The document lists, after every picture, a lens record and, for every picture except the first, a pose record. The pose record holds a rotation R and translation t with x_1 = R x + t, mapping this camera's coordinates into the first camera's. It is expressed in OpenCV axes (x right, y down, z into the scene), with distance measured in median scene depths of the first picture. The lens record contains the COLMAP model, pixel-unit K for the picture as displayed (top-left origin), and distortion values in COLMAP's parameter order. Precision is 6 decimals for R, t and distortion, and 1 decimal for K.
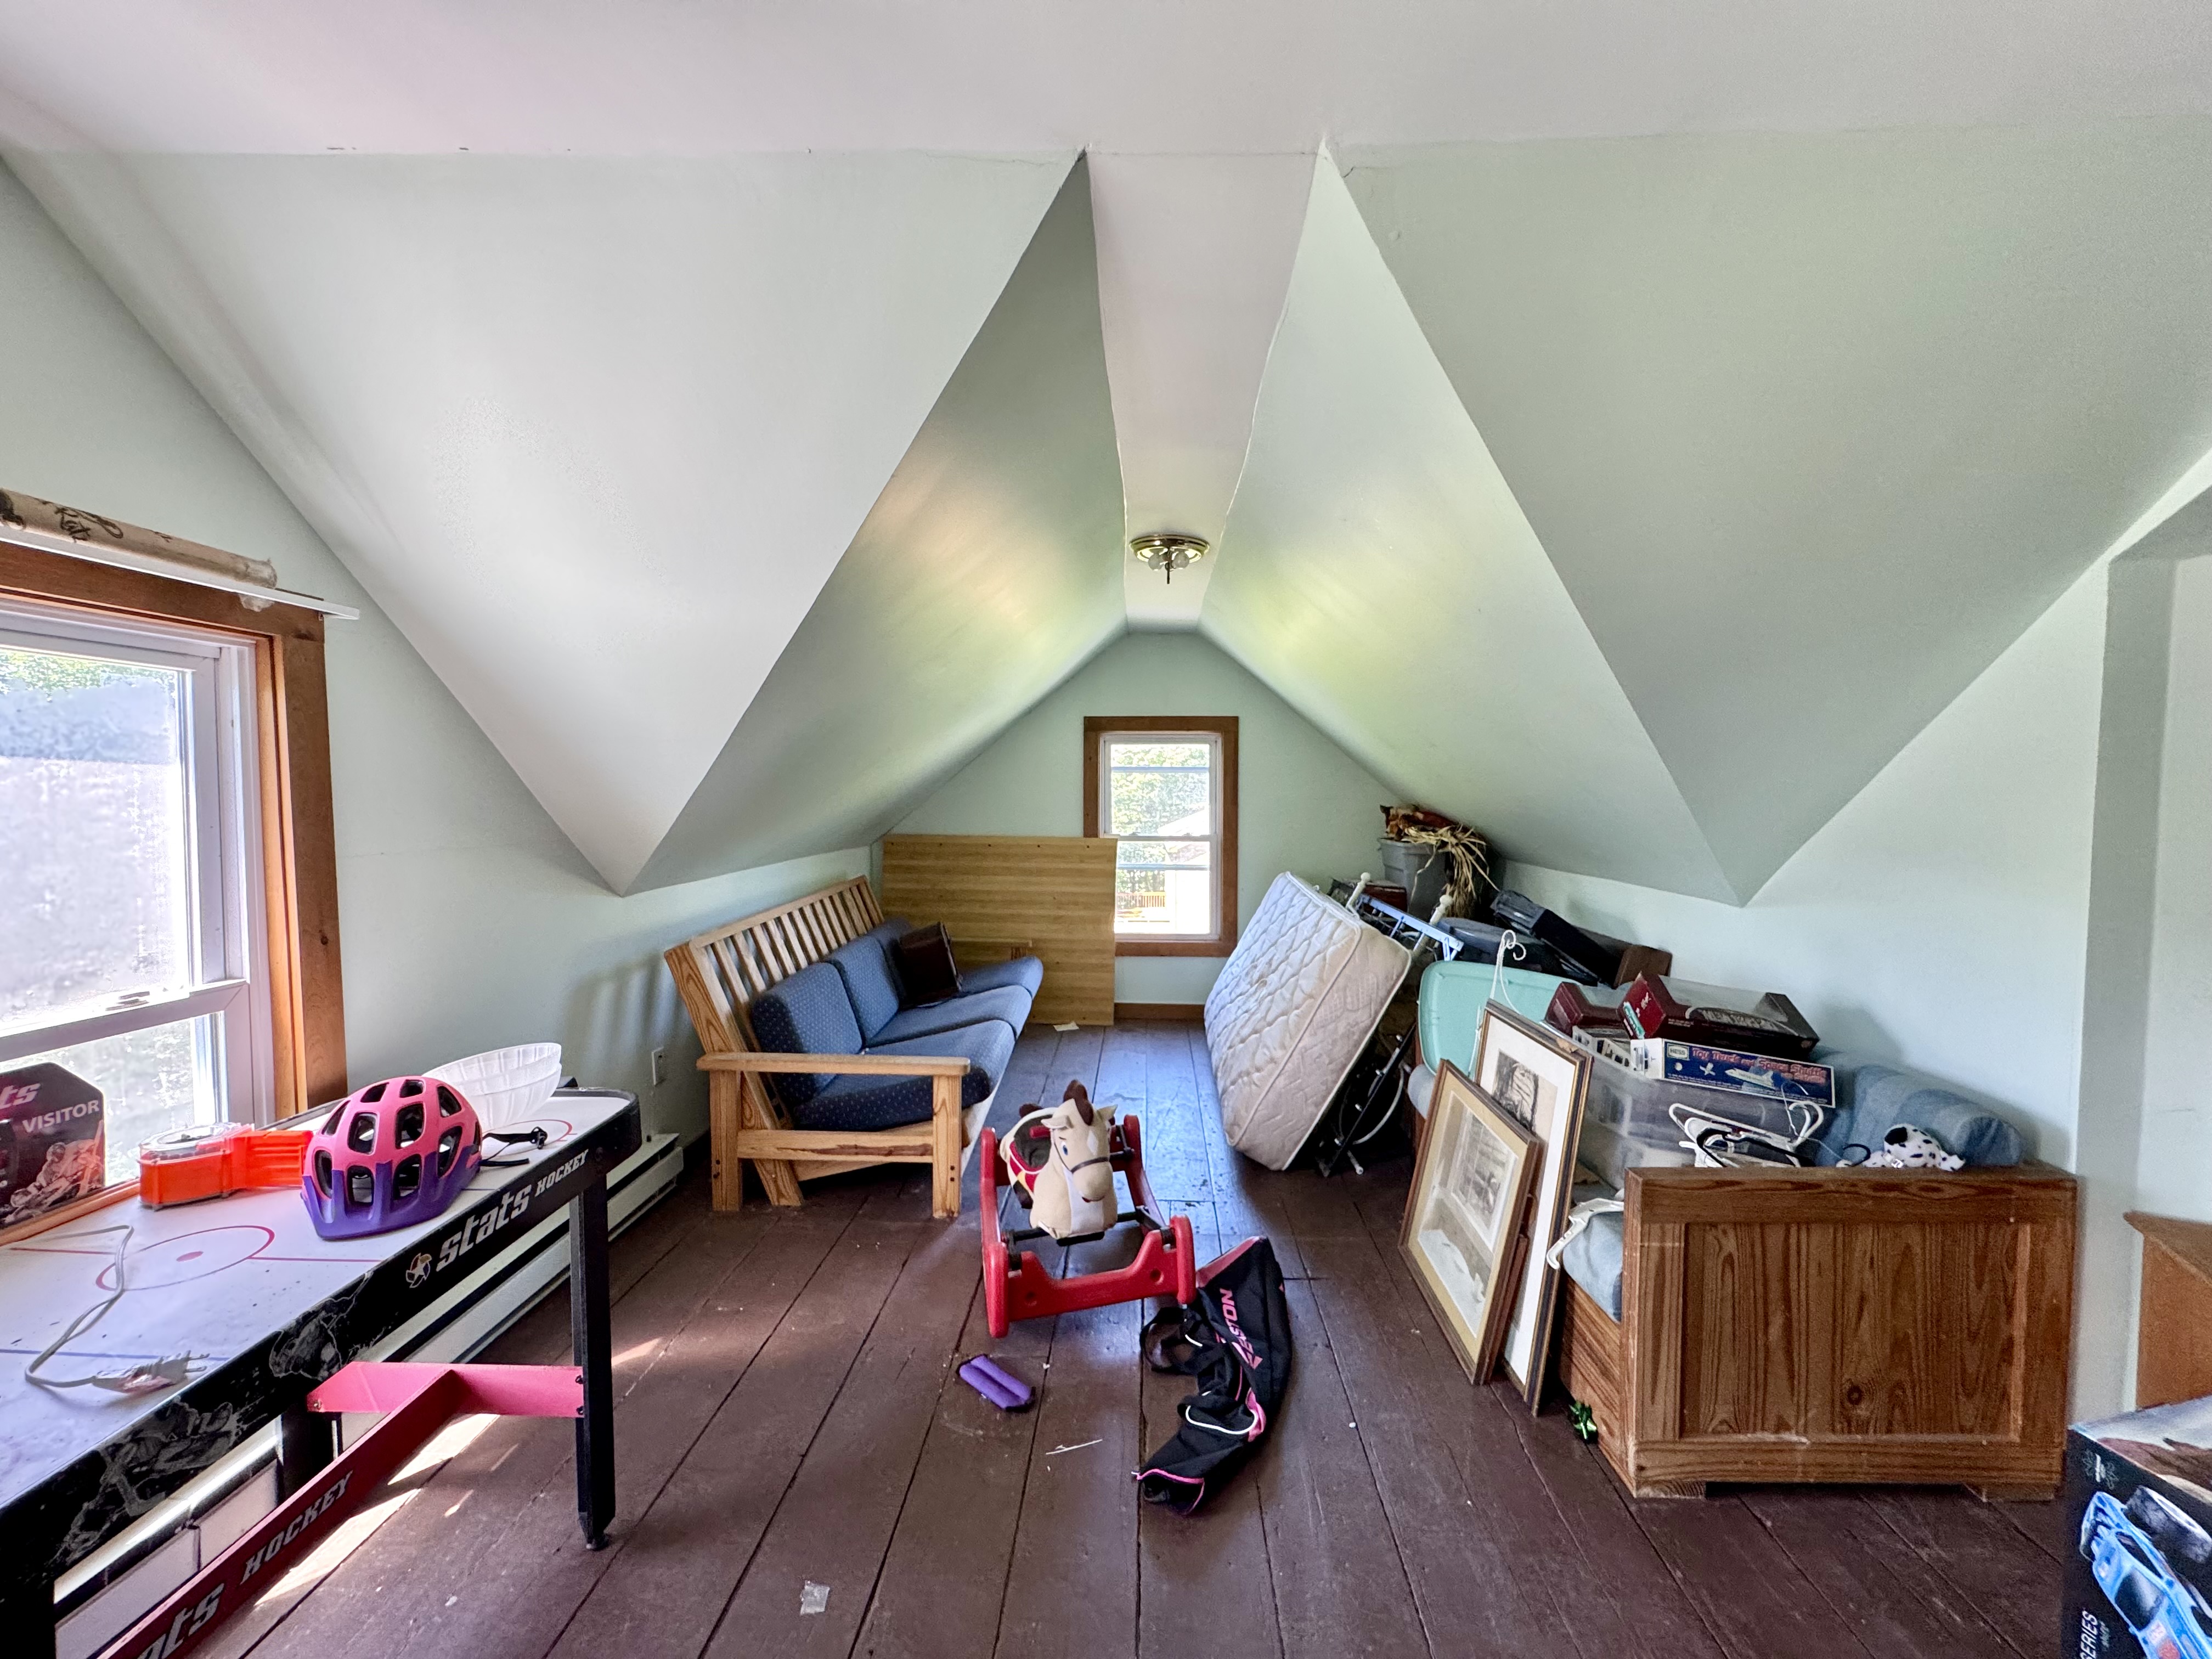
lens RADIAL K [[883.9, 0, 1102.2], [0, 883.9, 825.0], [0, 0, 1]] dist [-0.000923, -0.000114]
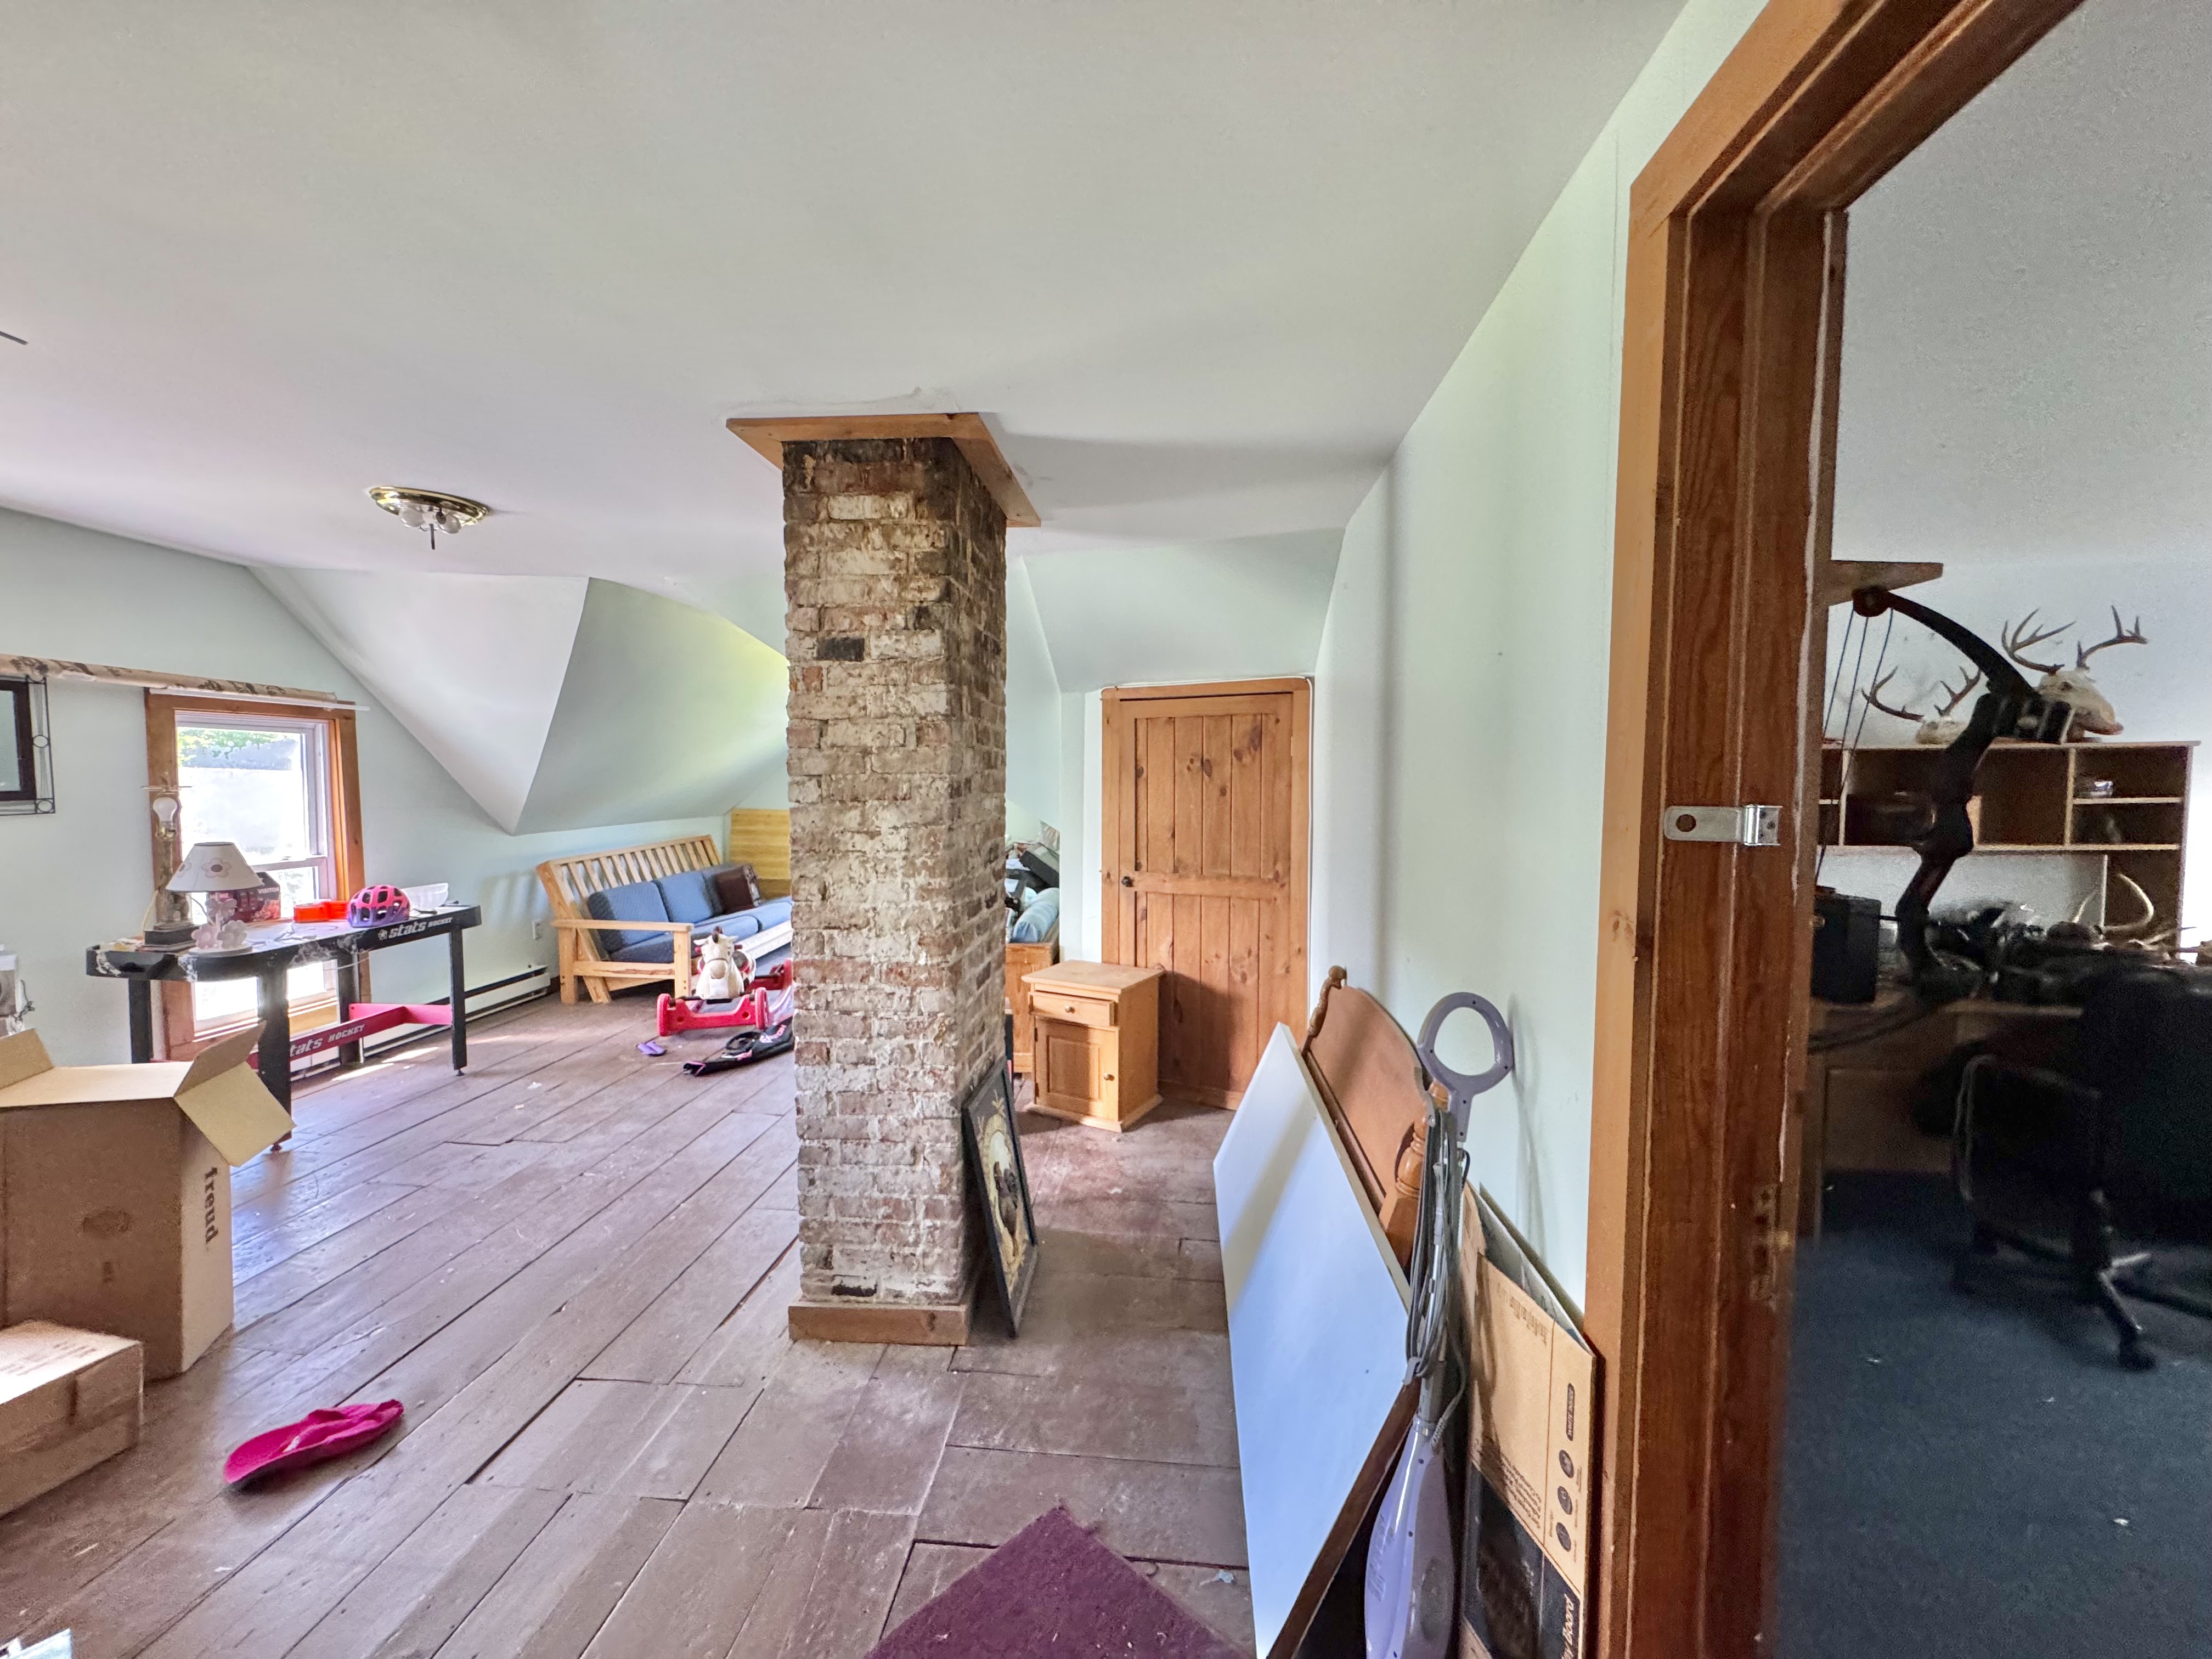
lens RADIAL K [[883.9, 0, 1113.1], [0, 883.9, 832.0], [0, 0, 1]] dist [-0.000923, -0.000114]
pose [[0.999522, 0.014492, -0.027309, 1.050402], [-0.013843, 0.999621, 0.023800, 0.012845], [0.027644, -0.023410, 0.999344, -1.137283]]
